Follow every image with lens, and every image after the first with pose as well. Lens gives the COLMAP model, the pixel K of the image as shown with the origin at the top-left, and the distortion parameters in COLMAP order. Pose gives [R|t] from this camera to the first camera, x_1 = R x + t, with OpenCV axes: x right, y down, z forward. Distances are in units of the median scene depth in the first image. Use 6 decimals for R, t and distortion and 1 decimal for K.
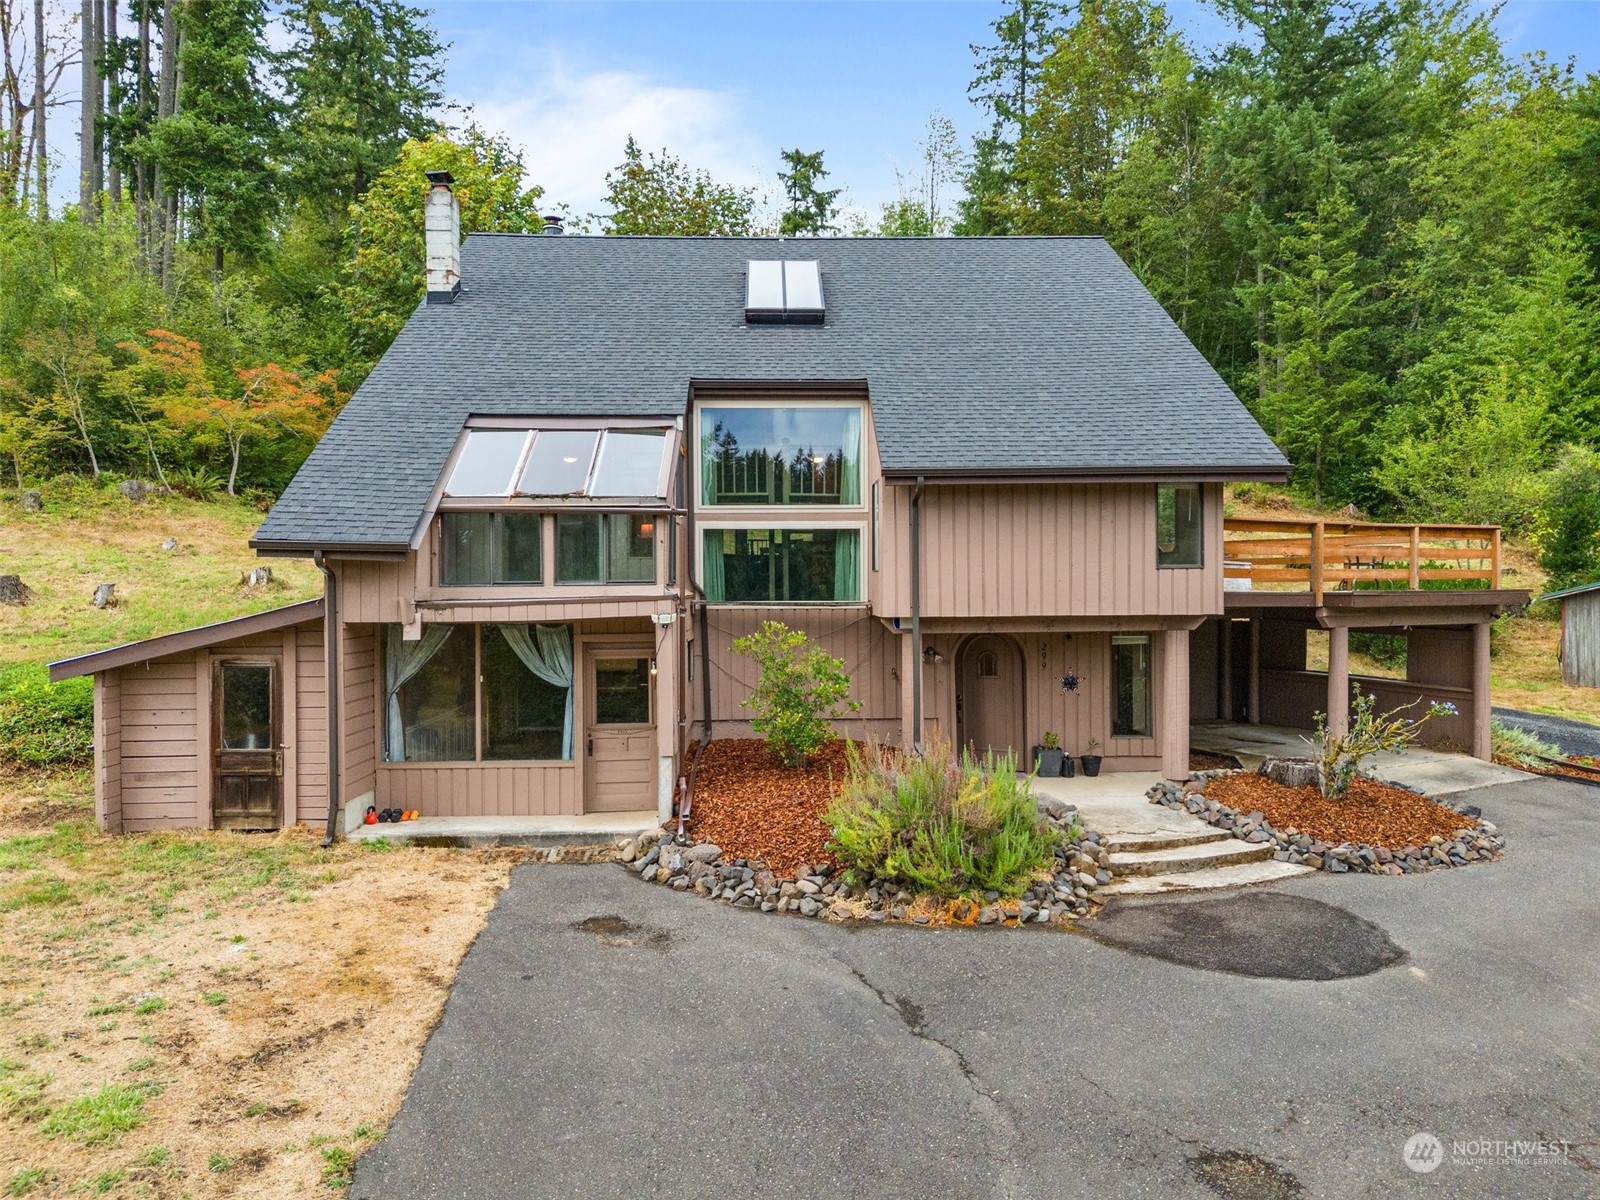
lens RADIAL K [[1177.1, 0, 806.6], [0, 1177.1, 593.2], [0, 0, 1]] dist [0.041451, -0.036577]
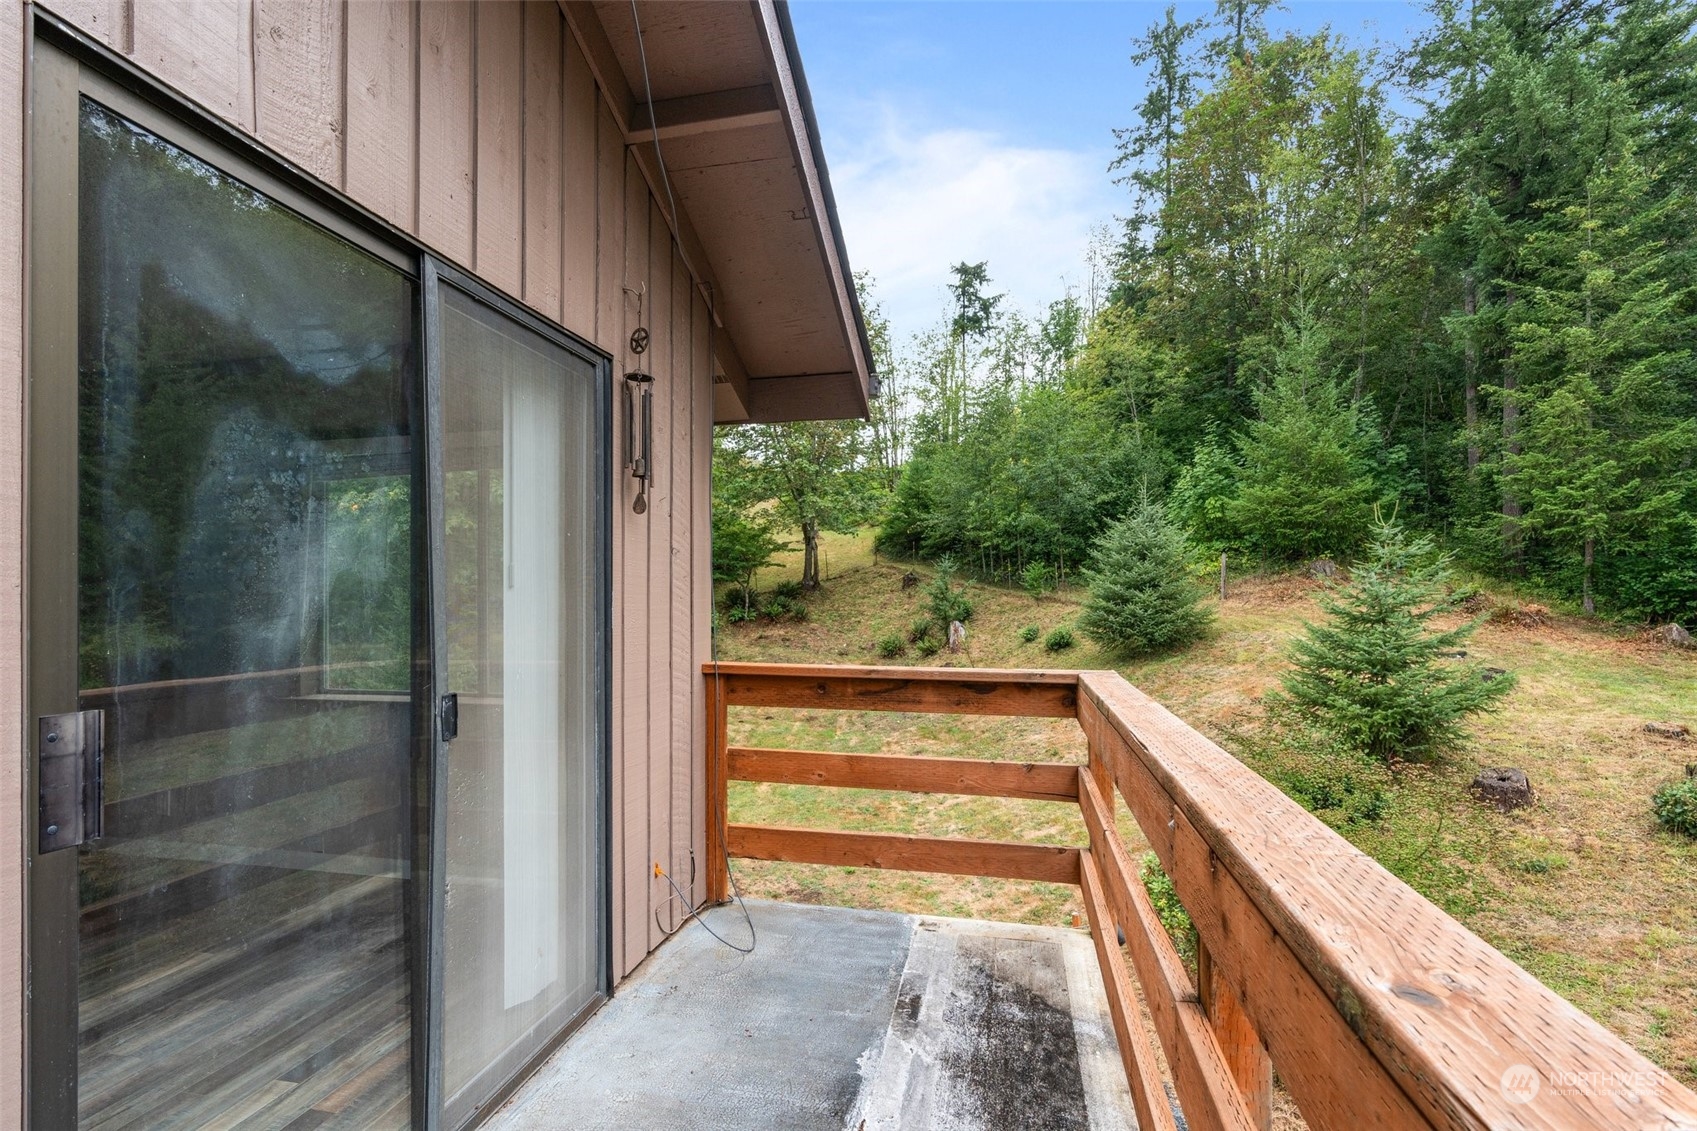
lens RADIAL K [[776.0, 0, 834.8], [0, 776.0, 596.3], [0, 0, 1]] dist [-0.001225, -0.000930]
pose [[0.964876, 0.001257, -0.262704, 0.123675], [-0.004564, 0.999918, -0.011979, -0.076913], [0.262667, 0.012758, 0.964802, 0.445468]]
